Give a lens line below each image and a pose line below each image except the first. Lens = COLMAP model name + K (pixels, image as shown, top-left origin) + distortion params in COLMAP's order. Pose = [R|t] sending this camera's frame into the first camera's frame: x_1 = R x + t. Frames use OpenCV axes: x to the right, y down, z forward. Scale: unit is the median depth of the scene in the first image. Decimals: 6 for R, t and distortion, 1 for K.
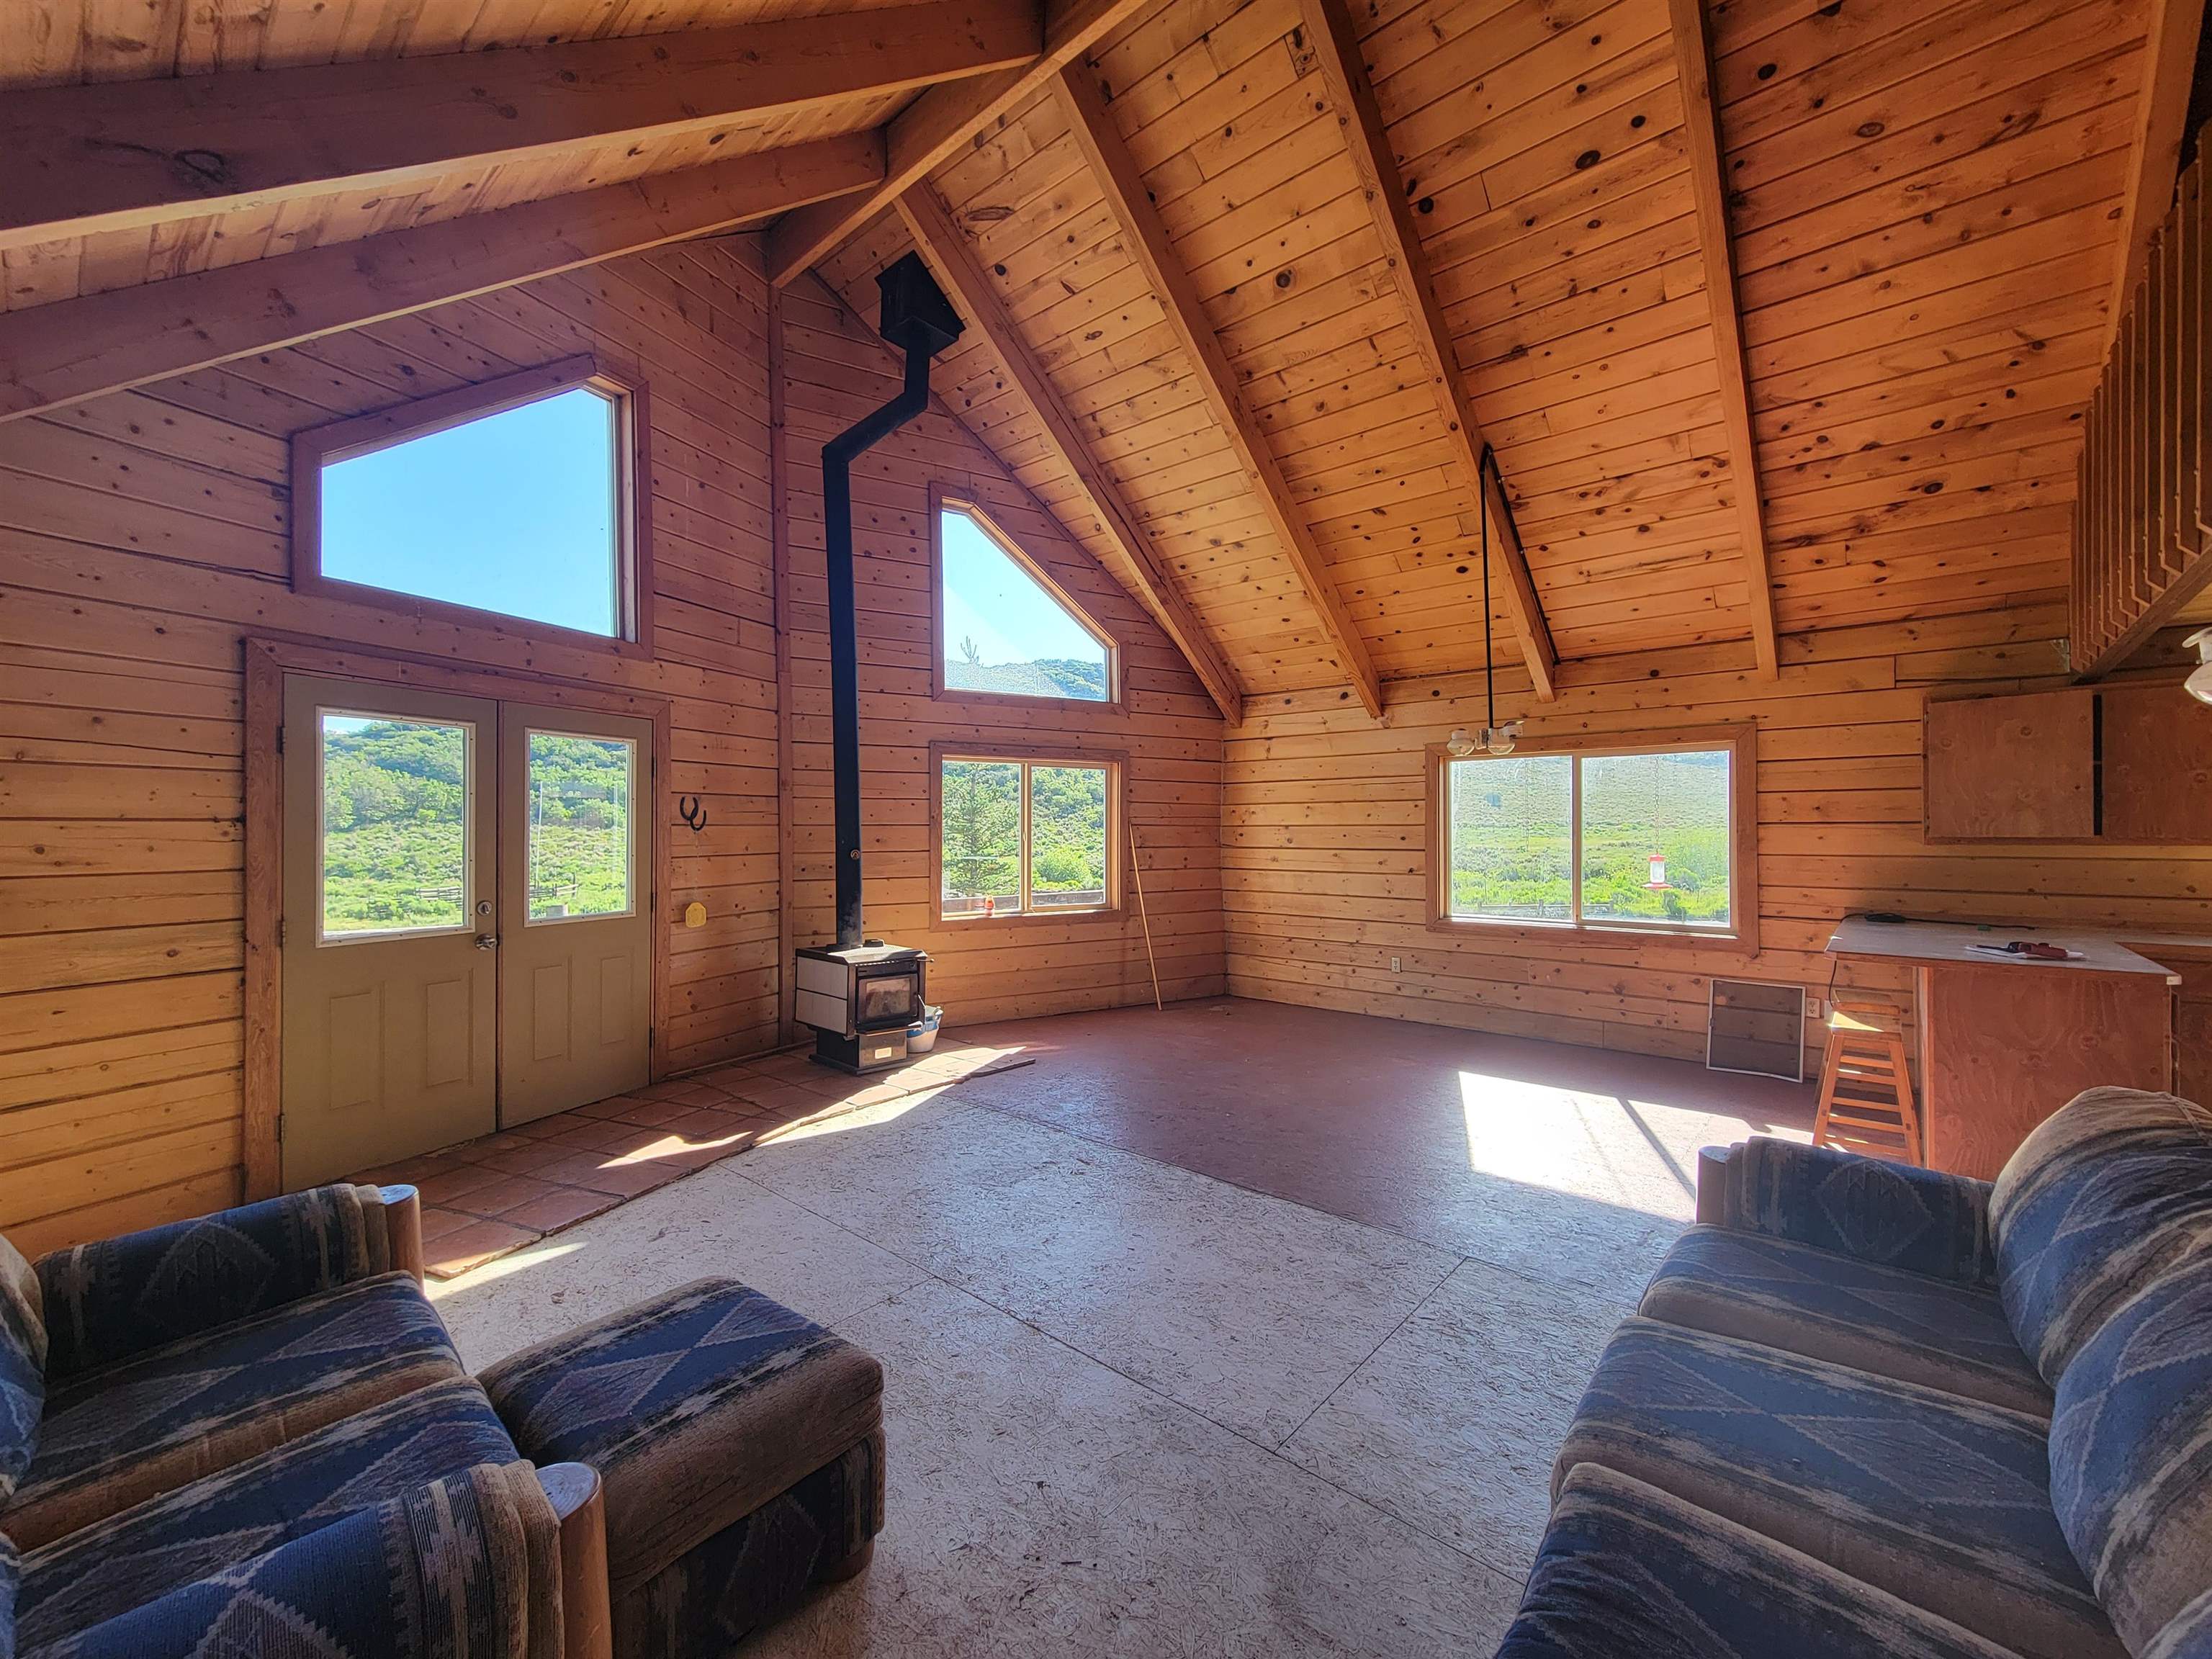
lens RADIAL K [[906.8, 0, 1102.9], [0, 906.8, 824.7], [0, 0, 1]] dist [0.007796, -0.000494]
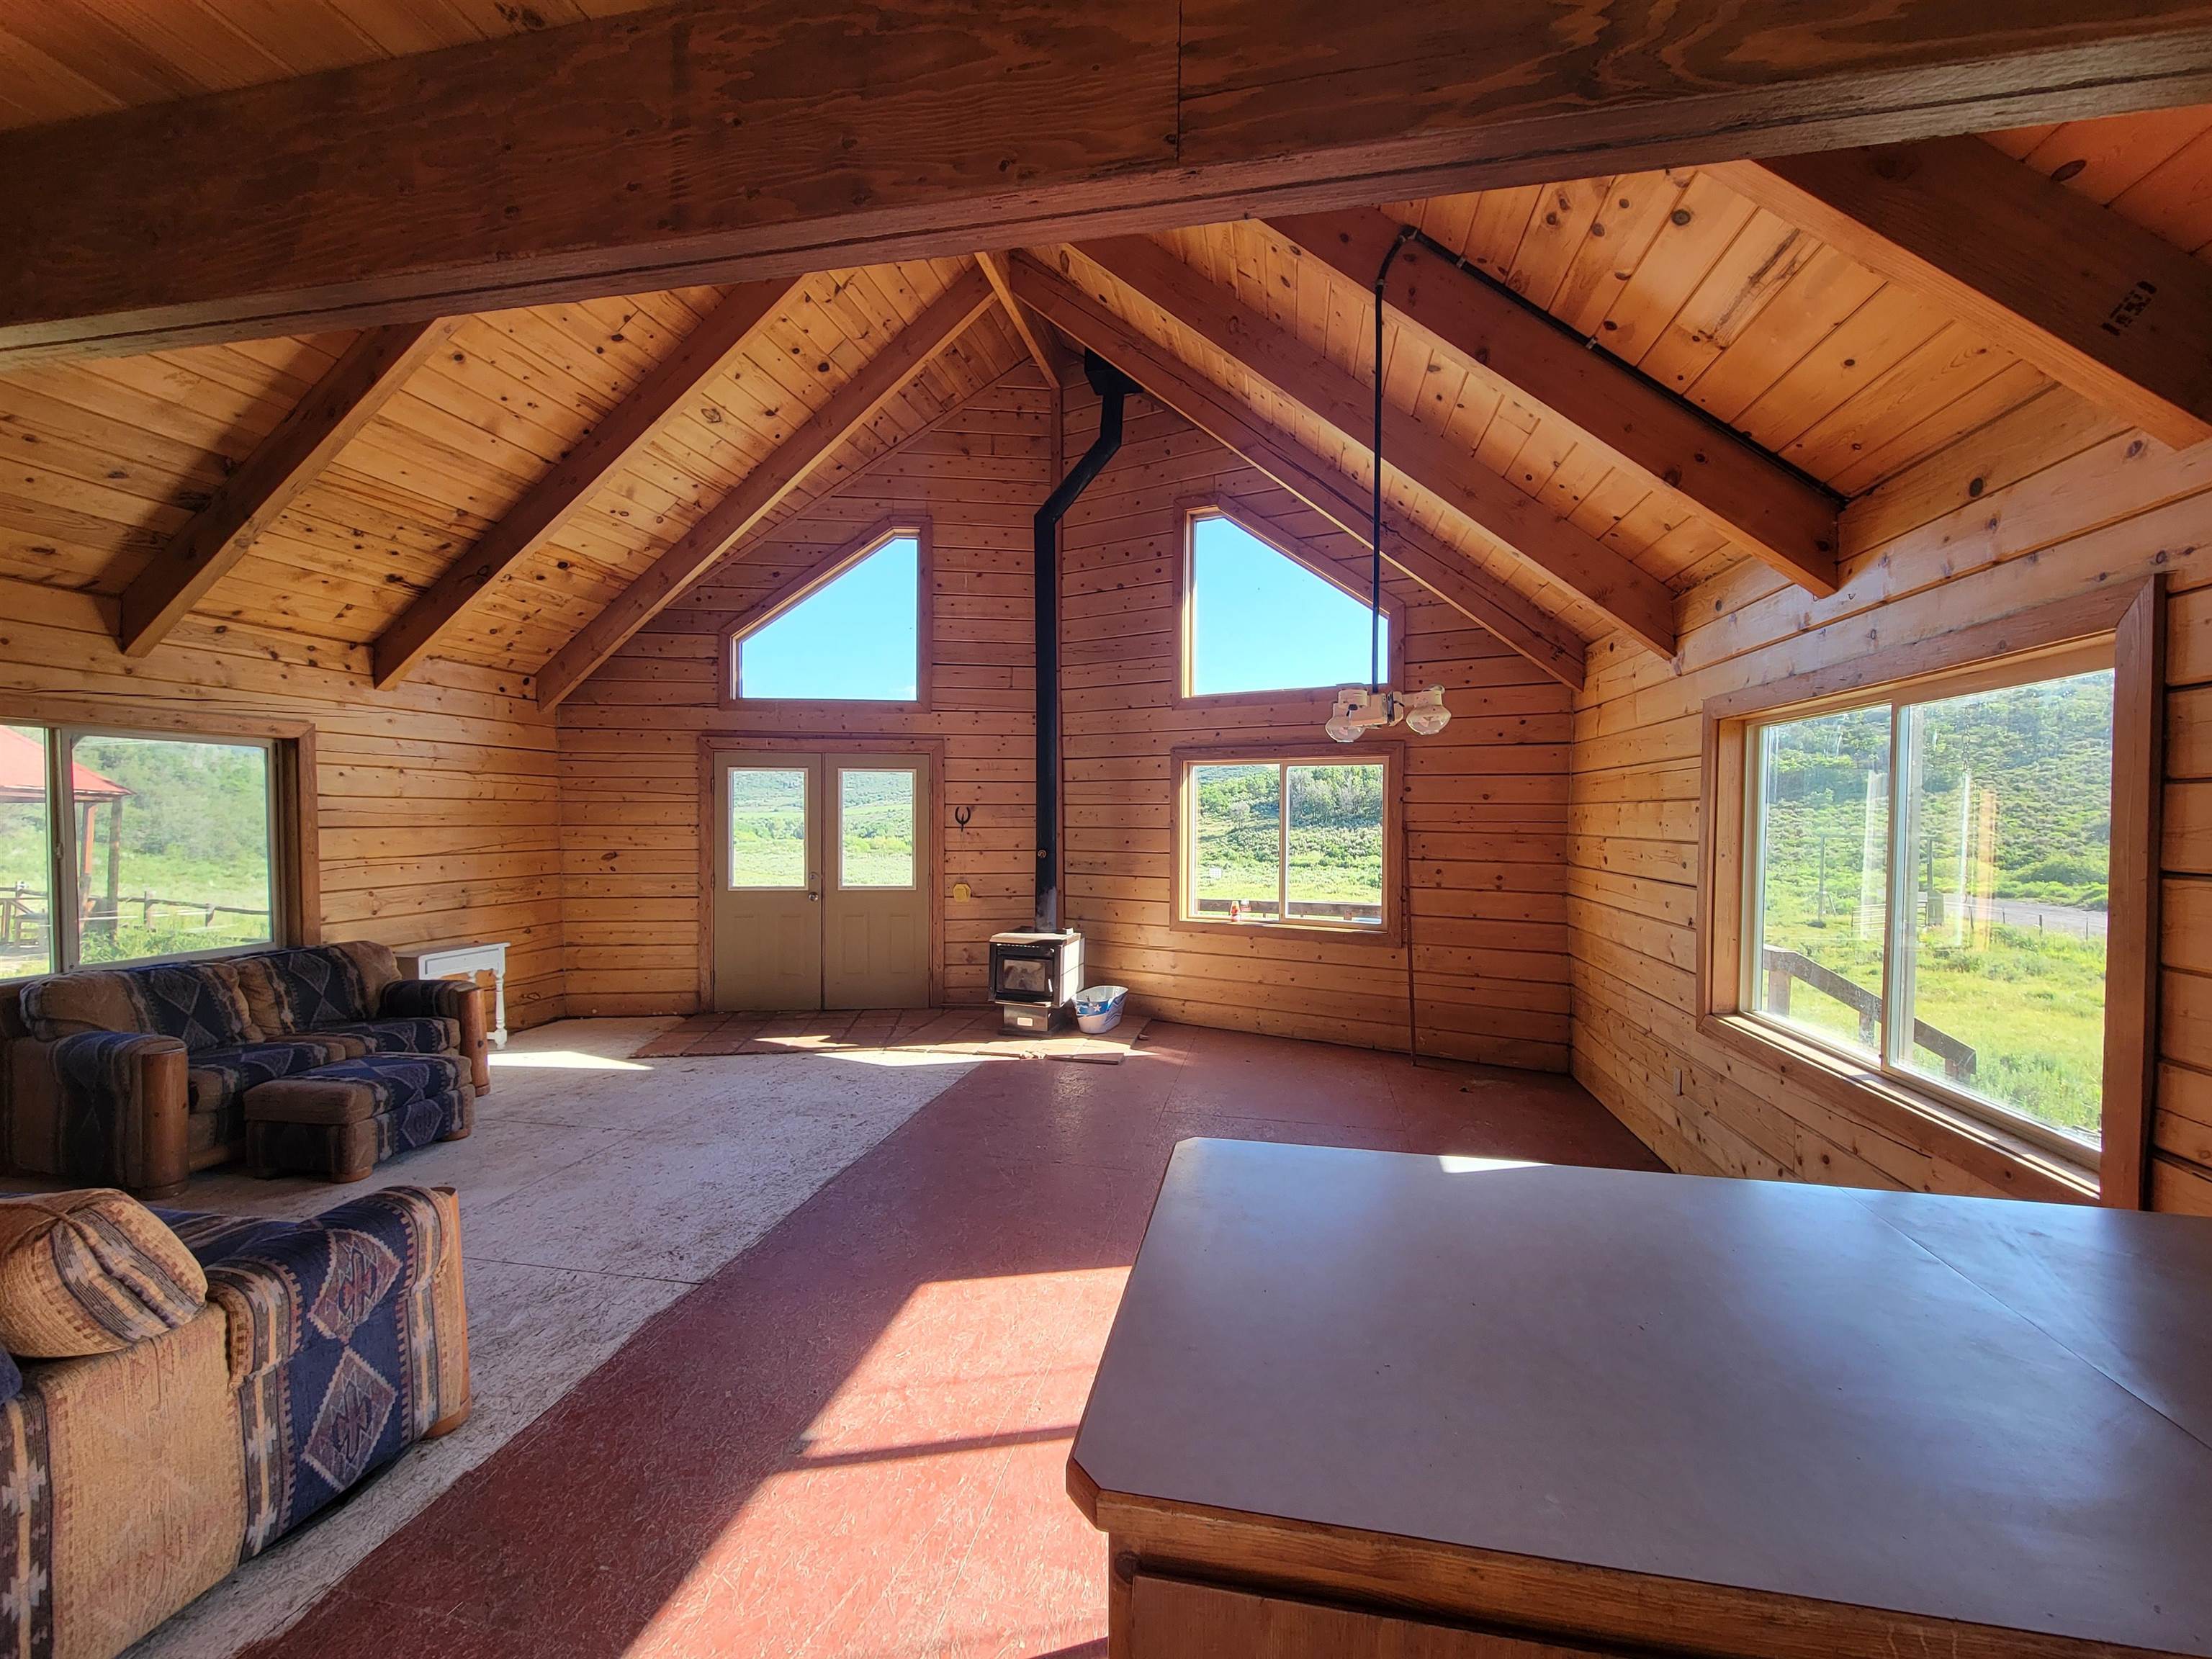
lens RADIAL K [[901.1, 0, 1106.0], [0, 901.1, 829.5], [0, 0, 1]] dist [0.001720, -0.000612]
pose [[0.496185, 0.018406, -0.868022, 0.840304], [-0.000012, 0.999775, 0.021193, -0.025753], [0.868217, -0.010506, 0.496073, 0.514036]]
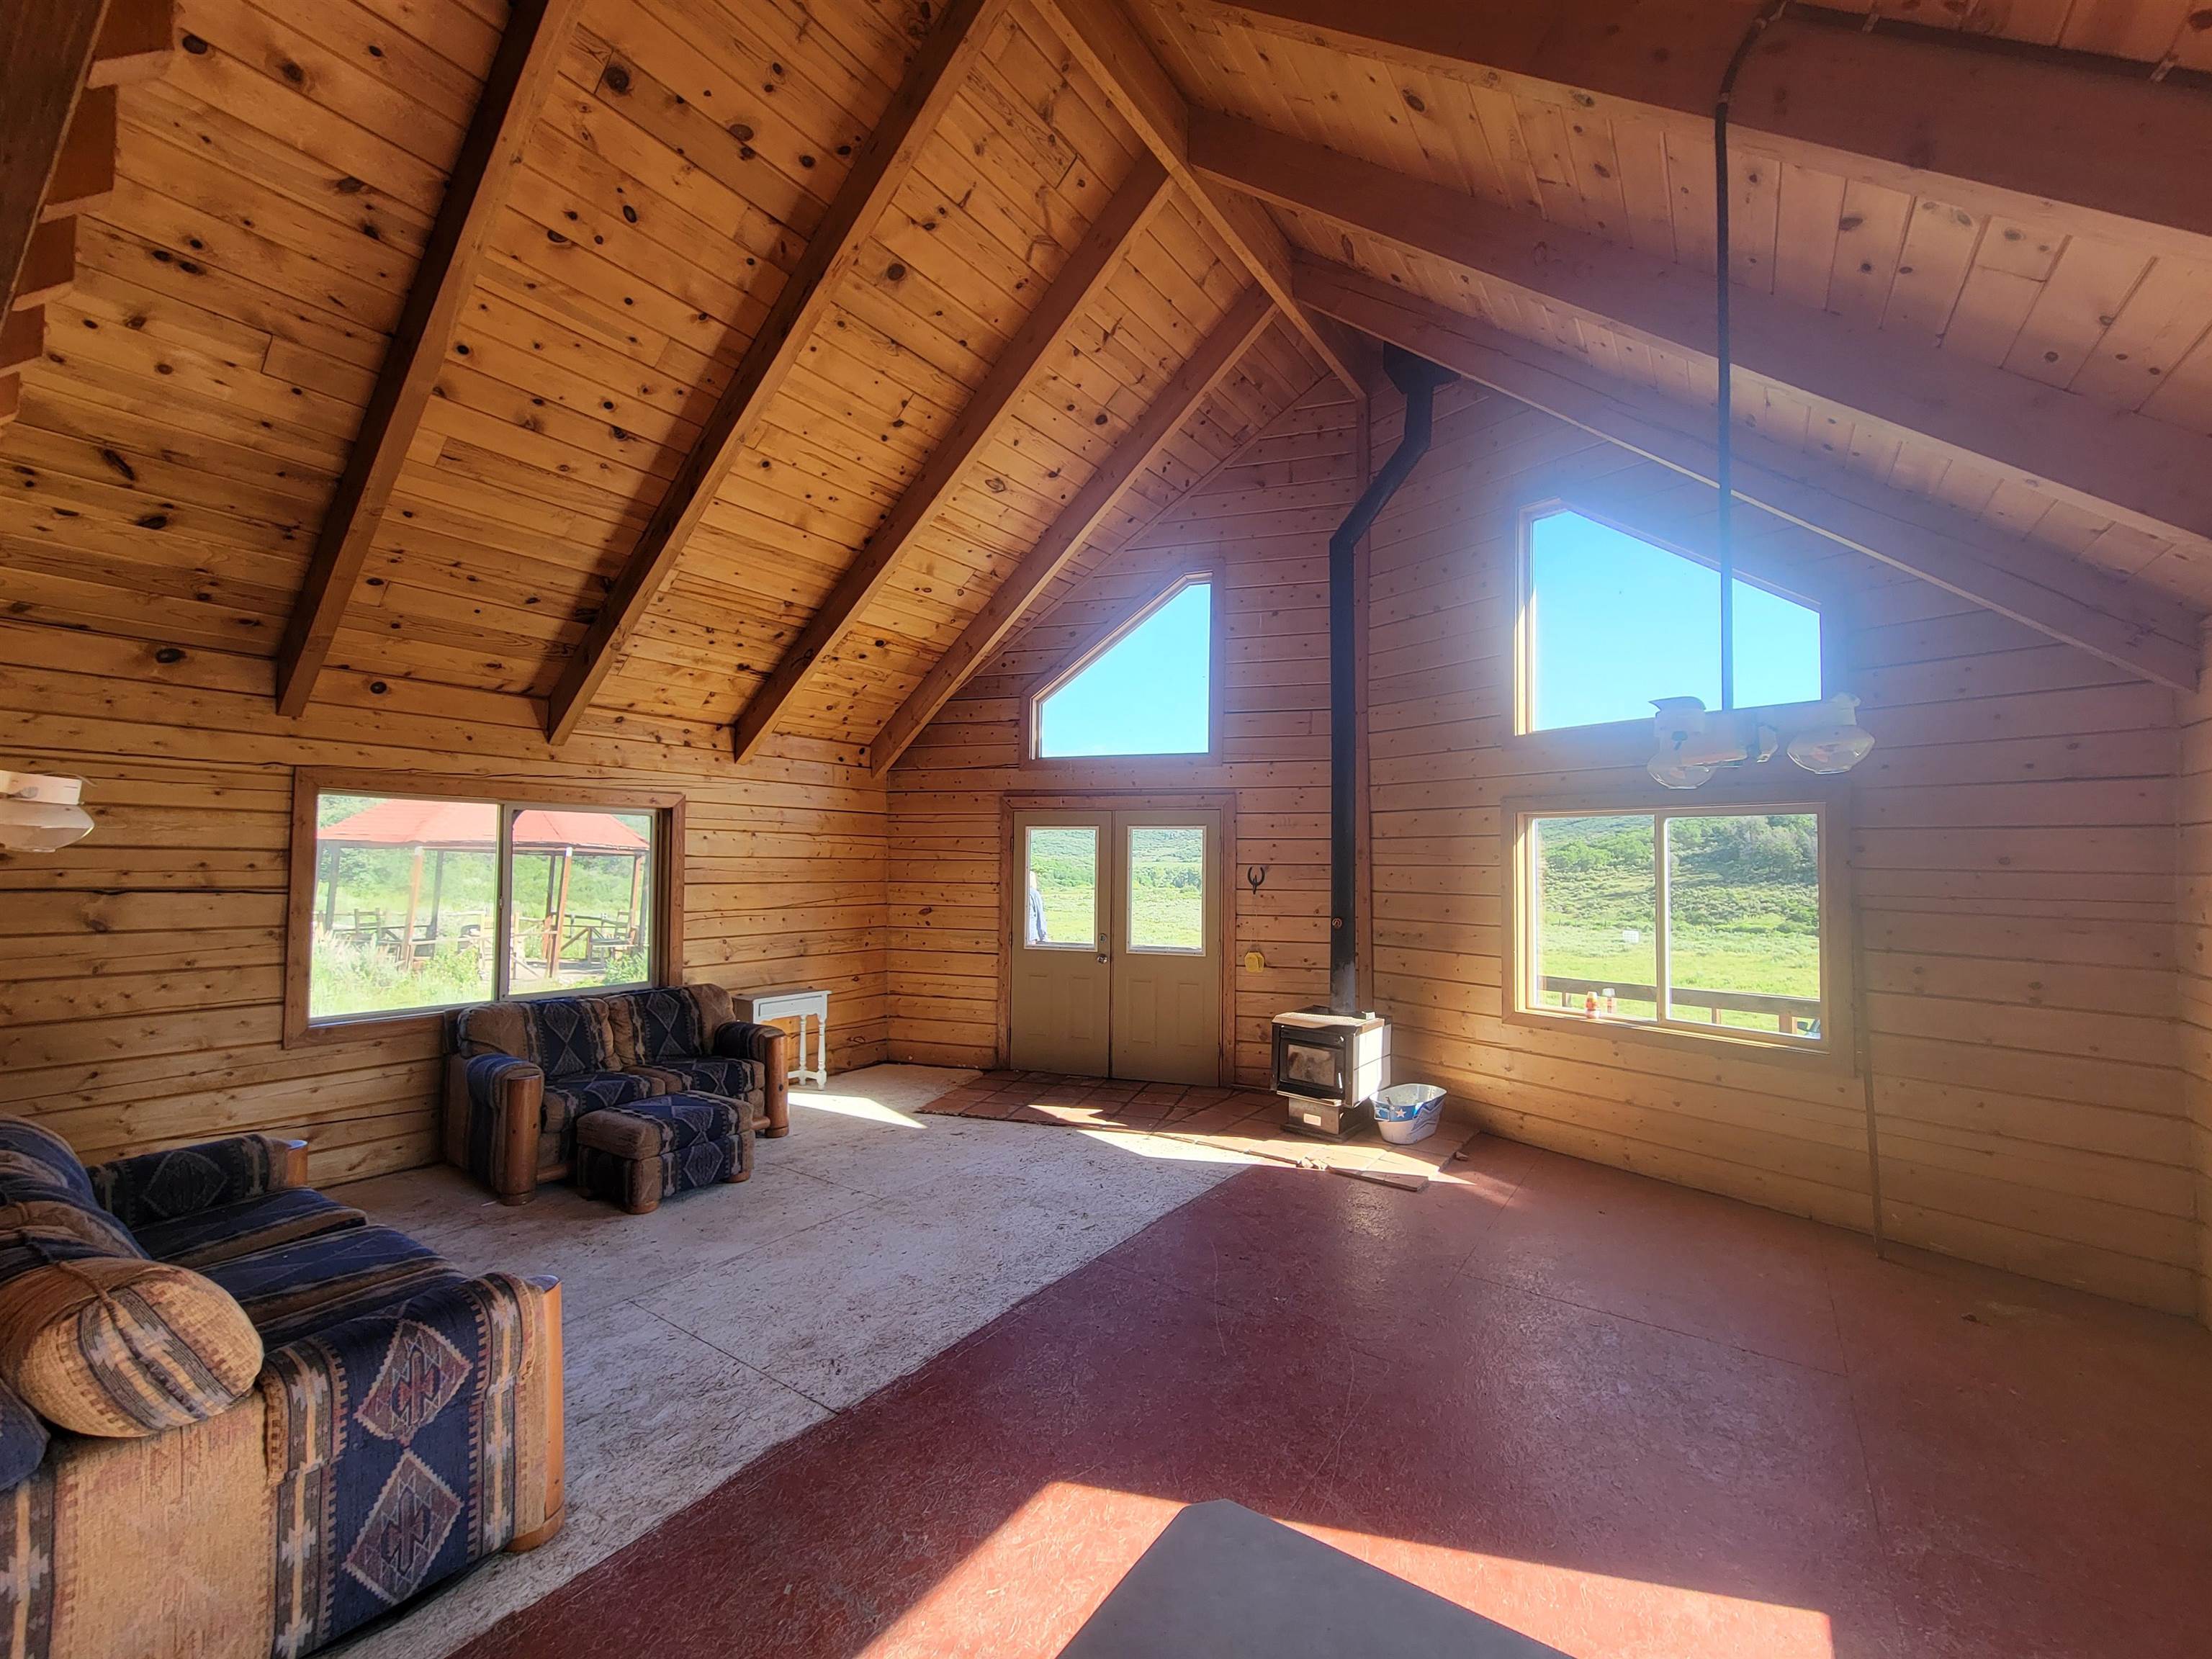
lens RADIAL K [[901.1, 0, 1106.0], [0, 901.1, 829.5], [0, 0, 1]] dist [0.001720, -0.000612]
pose [[0.110203, -0.033171, -0.993355, 0.758238], [-0.004625, 0.999415, -0.033887, -0.039600], [0.993898, 0.008329, 0.109986, 0.661849]]
